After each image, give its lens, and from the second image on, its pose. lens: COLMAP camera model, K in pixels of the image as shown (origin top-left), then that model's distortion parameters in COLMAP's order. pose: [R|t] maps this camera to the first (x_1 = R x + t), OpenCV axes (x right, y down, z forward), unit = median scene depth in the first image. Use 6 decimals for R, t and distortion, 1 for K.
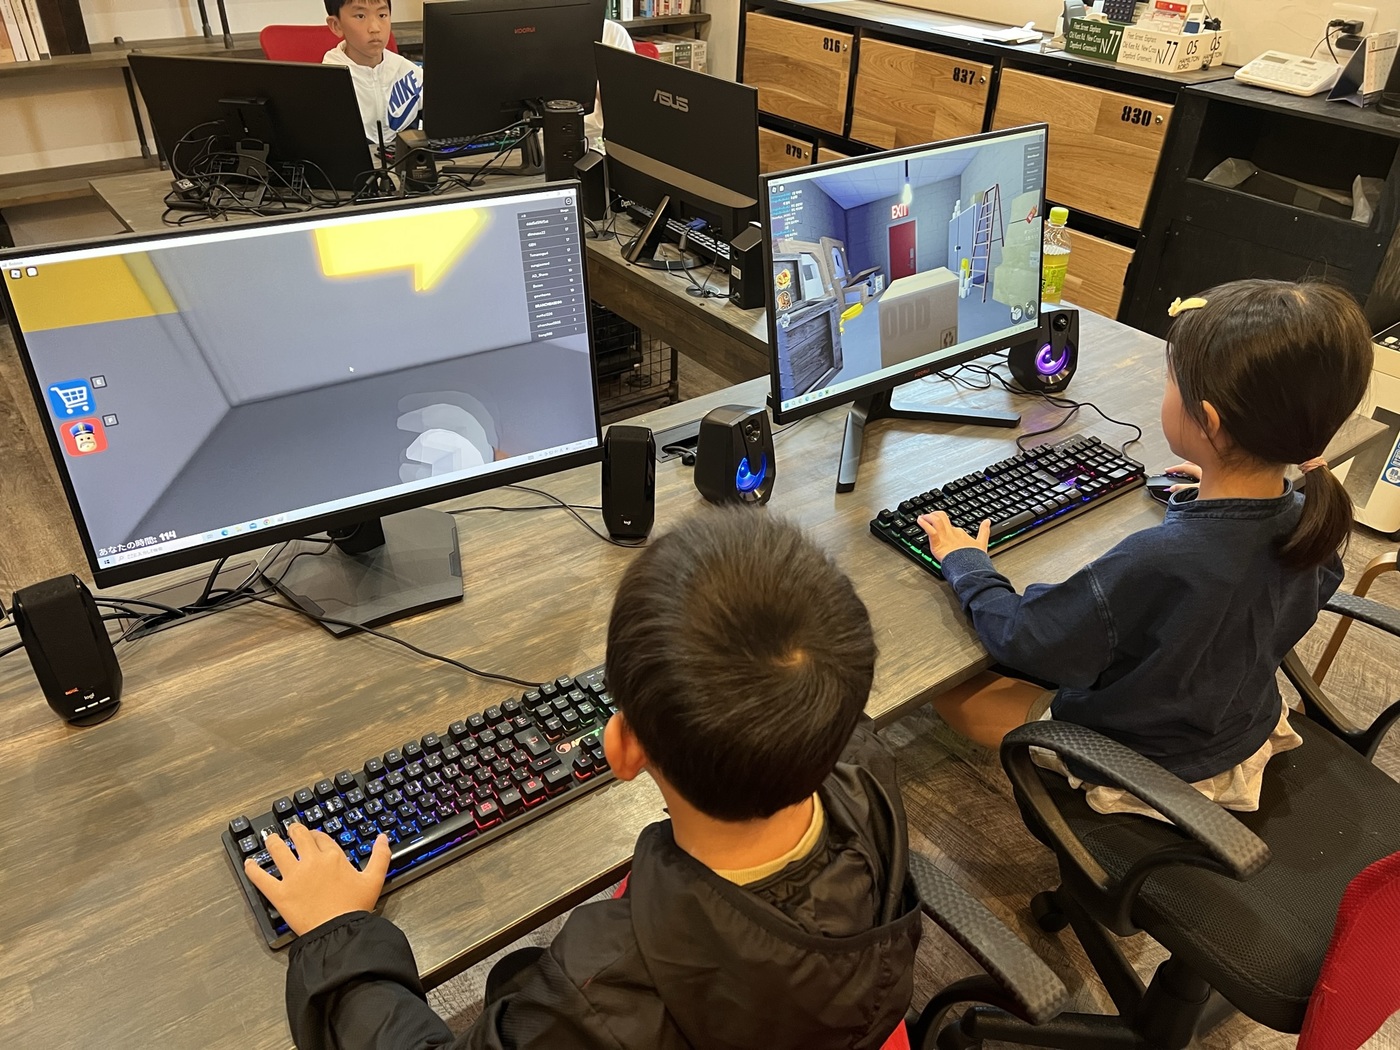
lens RADIAL K [[1059.3, 0, 700.0], [0, 1059.3, 525.0], [0, 0, 1]] dist [0.065764, -0.074861]
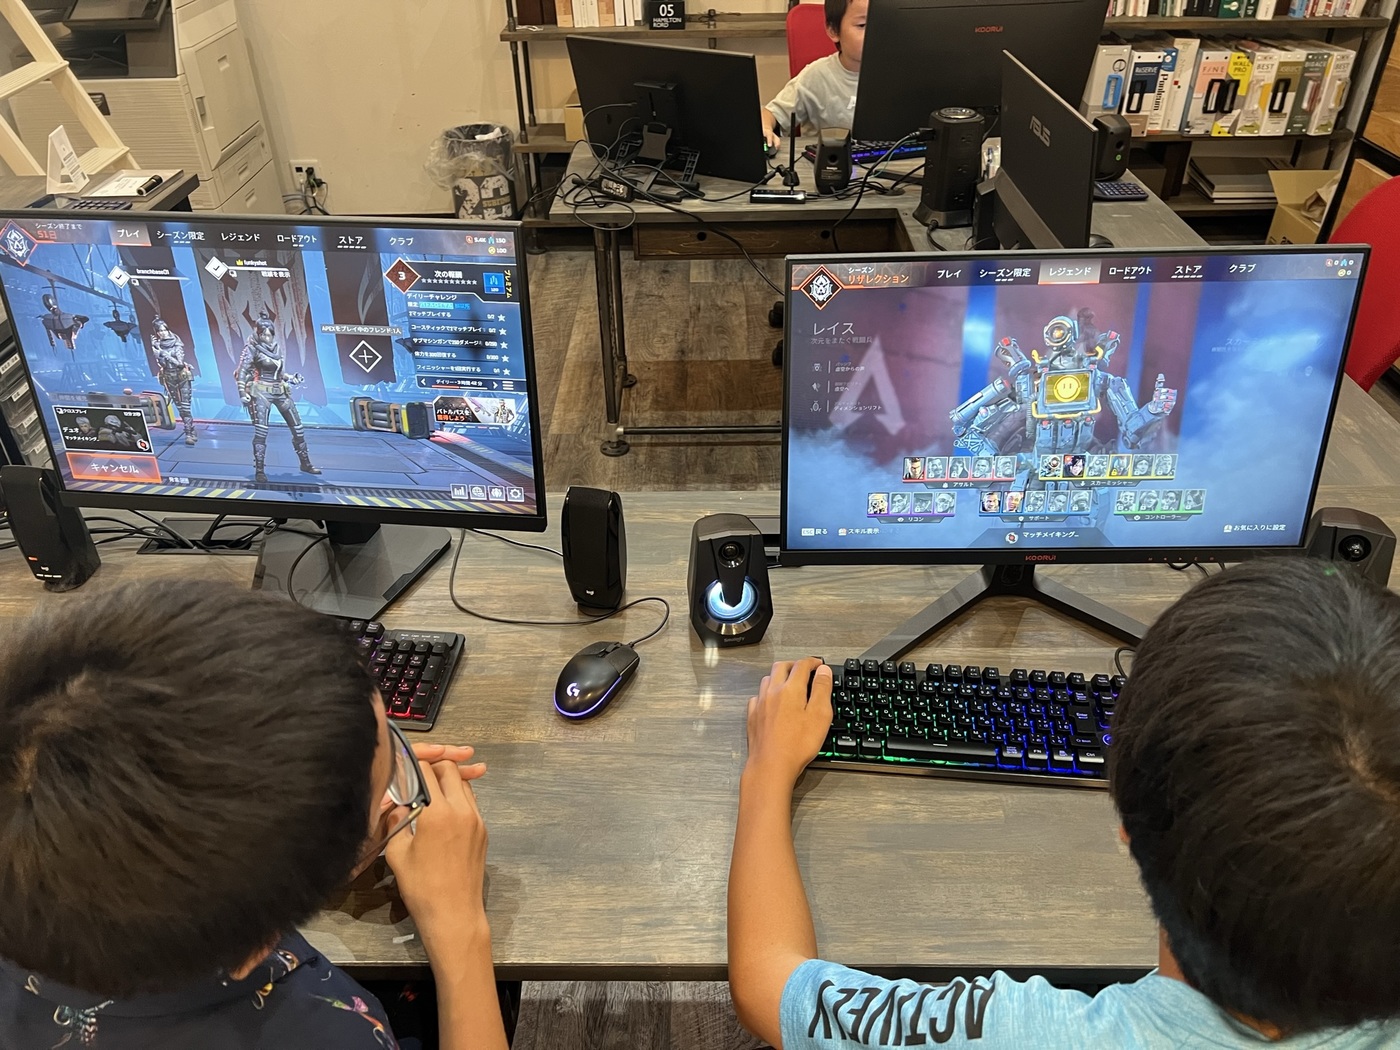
lens RADIAL K [[1051.5, 0, 688.9], [0, 1051.5, 551.5], [0, 0, 1]] dist [0.011206, -0.003736]
pose [[0.789955, 0.325642, -0.519546, 0.233394], [-0.301237, 0.944124, 0.133737, -0.100158], [0.534066, 0.050861, 0.843912, 0.162349]]
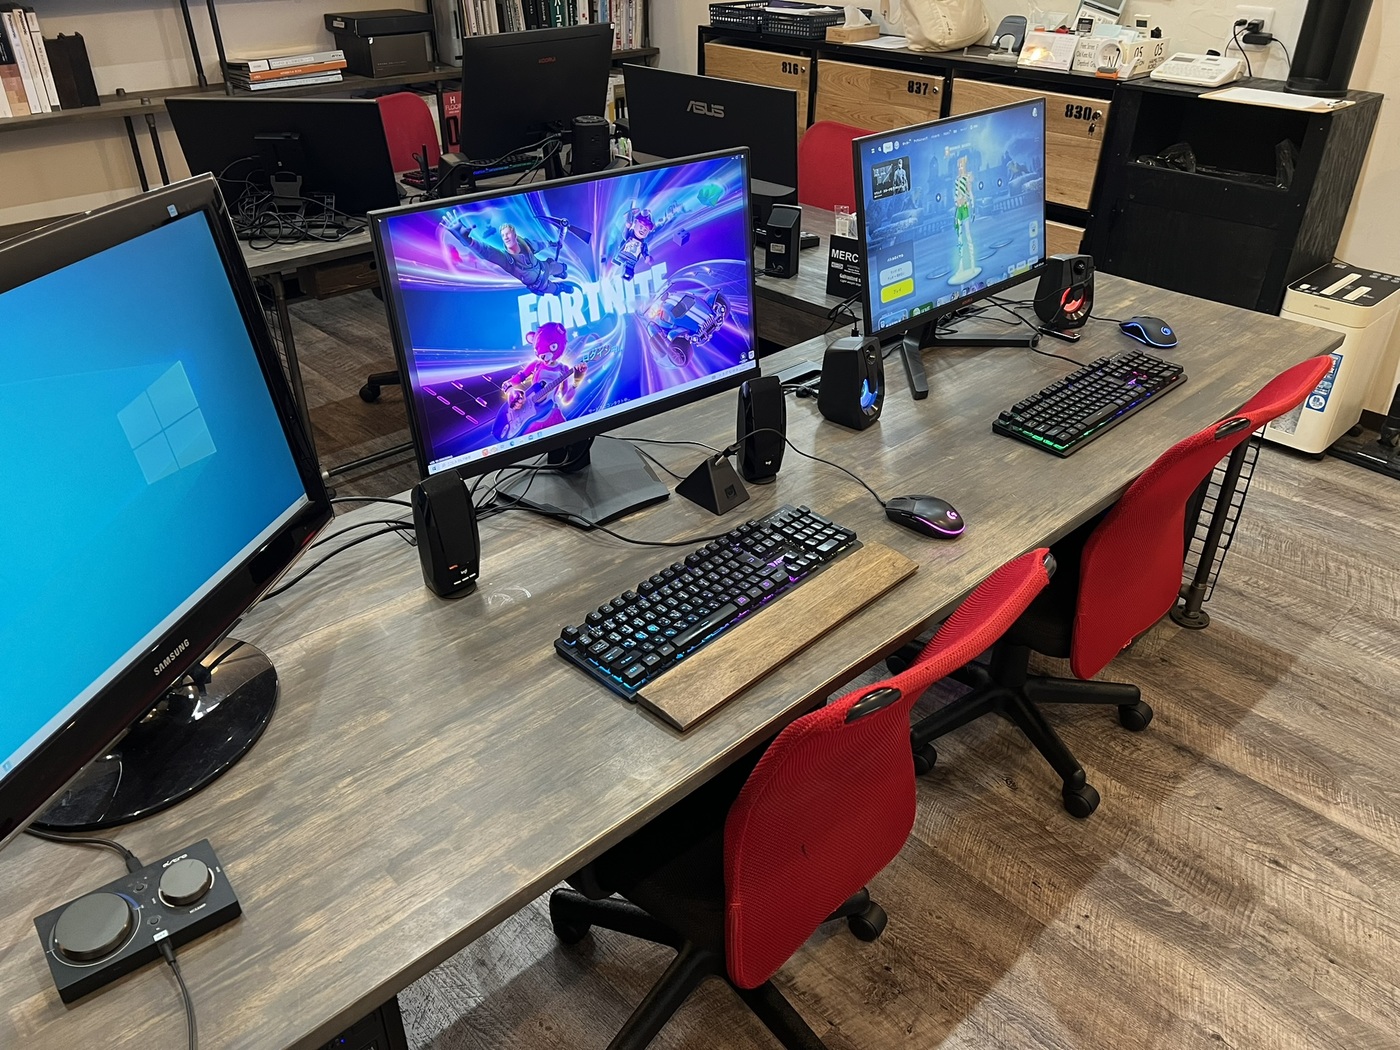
lens RADIAL K [[1079.0, 0, 696.4], [0, 1079.0, 522.1], [0, 0, 1]] dist [0.028589, -0.004263]
pose [[0.993137, -0.080373, 0.084961, -0.146672], [0.083736, 0.995809, -0.036777, 0.070870], [-0.081649, 0.043639, 0.995705, -0.117014]]
